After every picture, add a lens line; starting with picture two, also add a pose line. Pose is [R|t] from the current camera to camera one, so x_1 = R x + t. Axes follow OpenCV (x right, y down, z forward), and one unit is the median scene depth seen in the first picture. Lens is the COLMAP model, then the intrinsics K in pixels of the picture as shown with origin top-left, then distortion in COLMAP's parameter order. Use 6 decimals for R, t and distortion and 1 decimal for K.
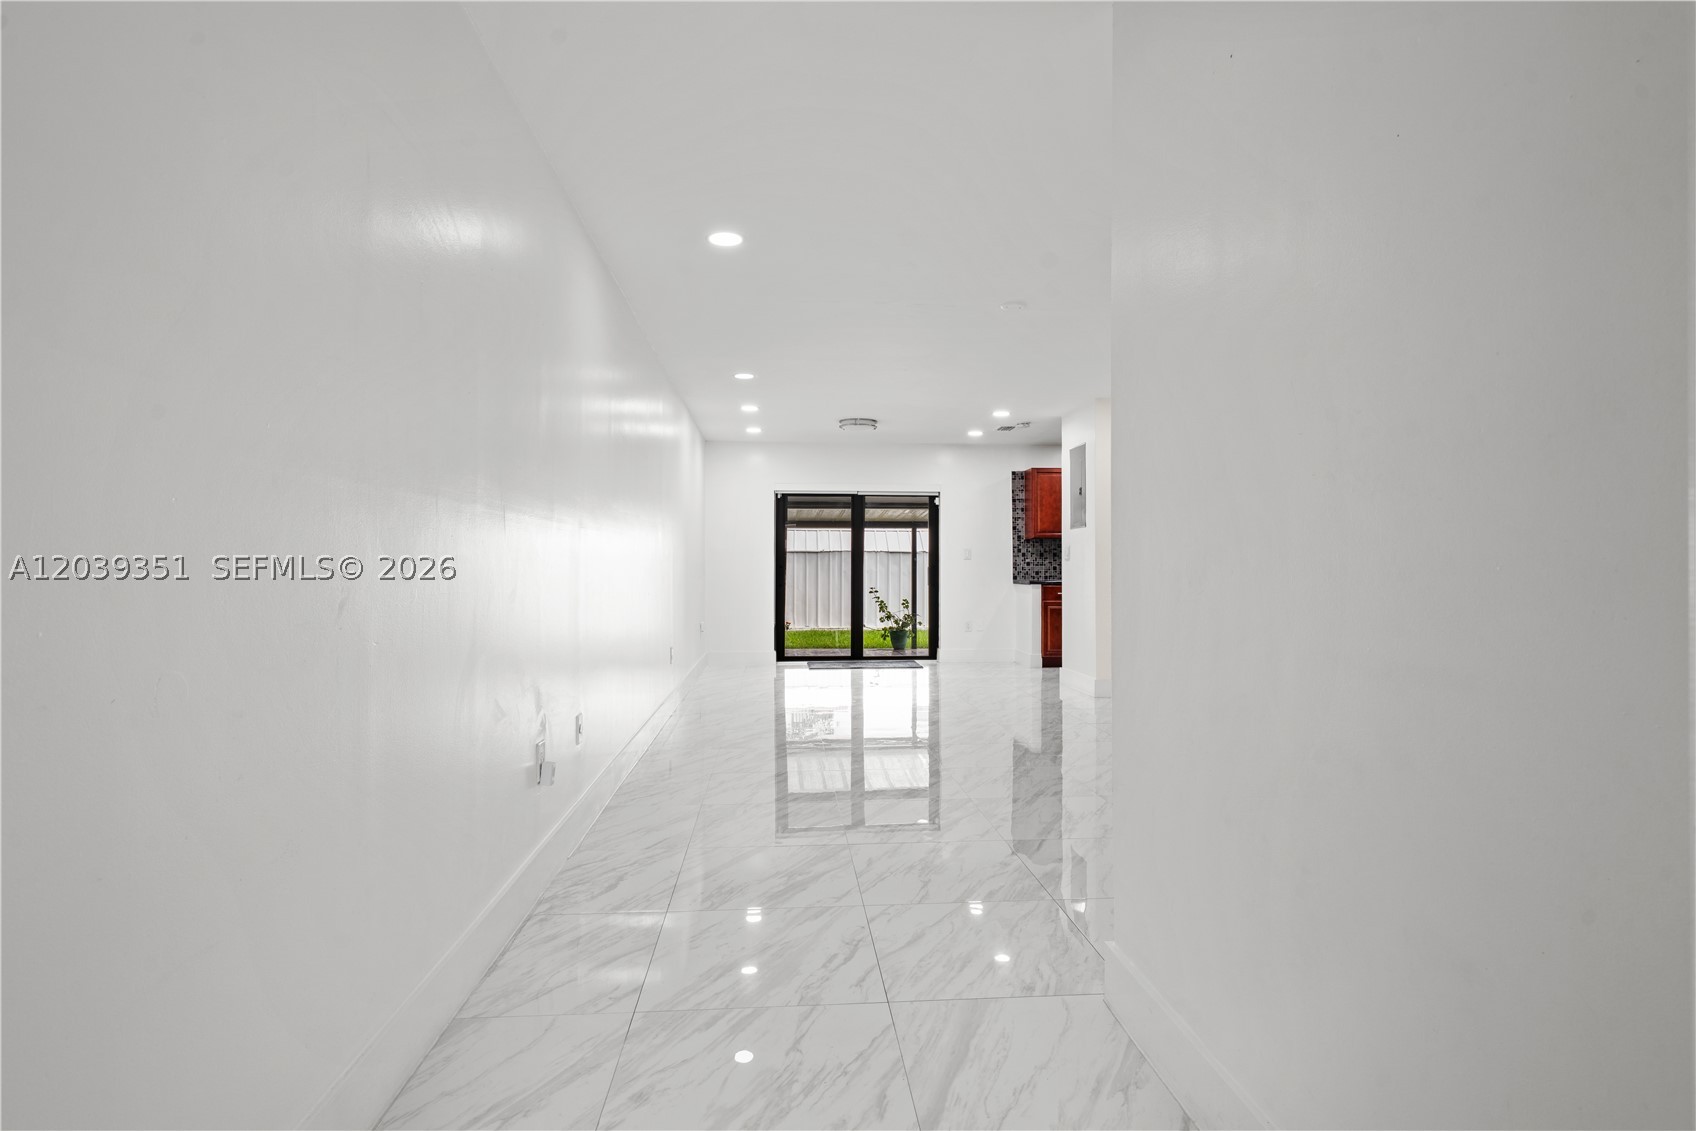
lens RADIAL K [[831.1, 0, 882.5], [0, 831.1, 550.0], [0, 0, 1]] dist [-0.036929, -0.000529]
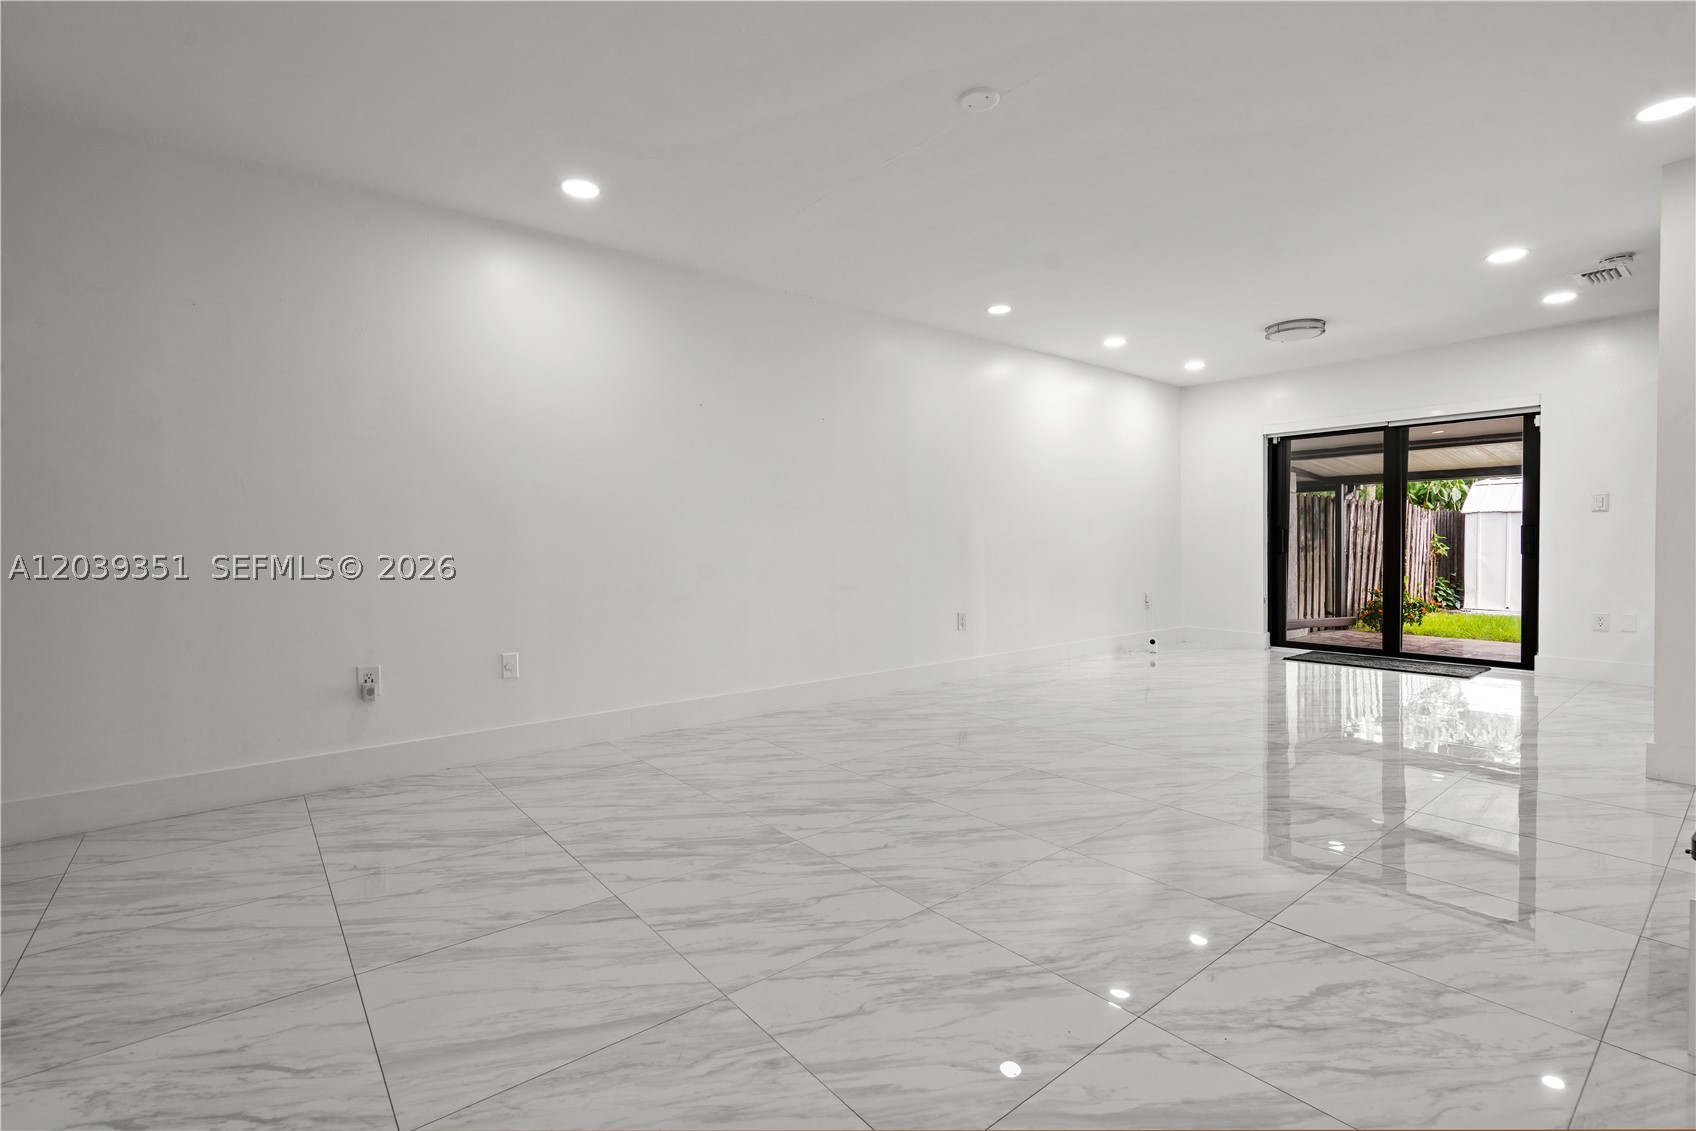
lens RADIAL K [[754.9, 0, 864.4], [0, 754.9, 557.8], [0, 0, 1]] dist [-0.010802, 0.001974]
pose [[0.566264, 0.011742, -0.824140, 0.249802], [0.026535, 0.999120, 0.032467, 0.014015], [0.823796, -0.040254, 0.565455, 0.258394]]
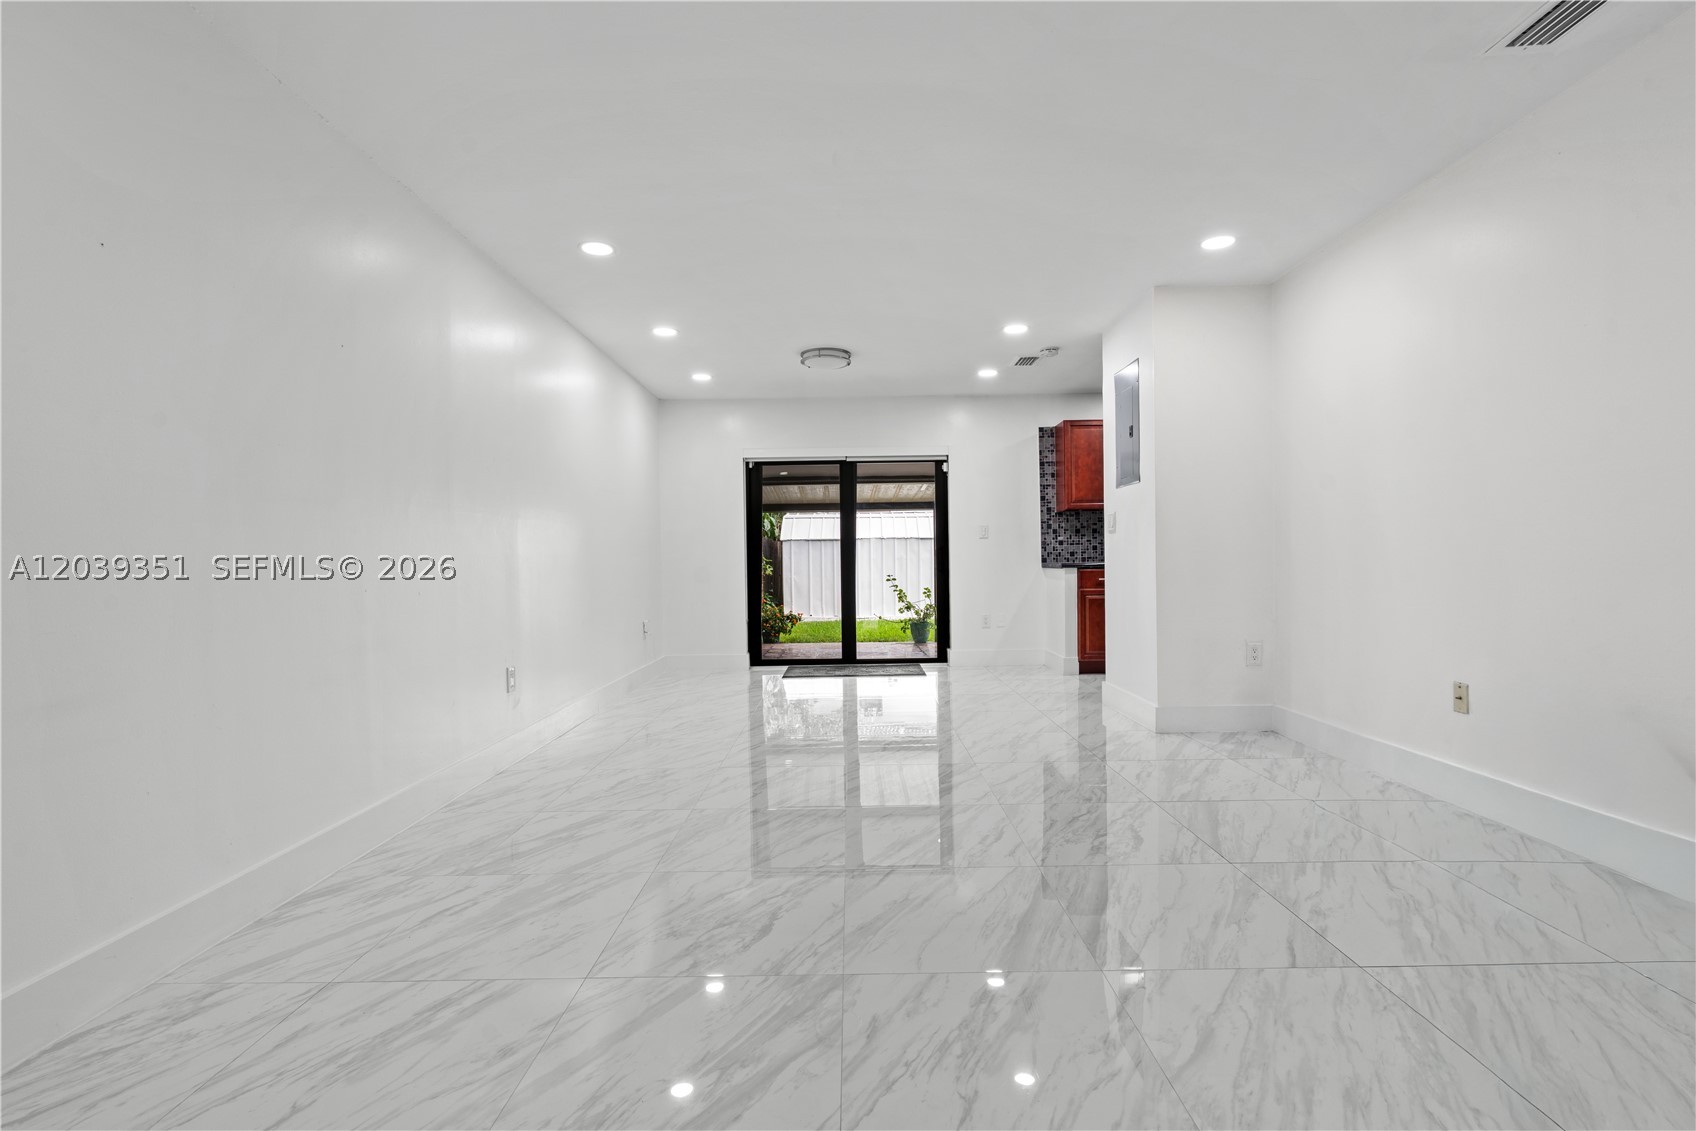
lens RADIAL K [[754.9, 0, 856.6], [0, 754.9, 567.4], [0, 0, 1]] dist [-0.010802, 0.001974]
pose [[0.994591, -0.013883, -0.102938, 0.056068], [0.017297, 0.999327, 0.032339, 0.014117], [0.102419, -0.033945, 0.994162, 0.264463]]
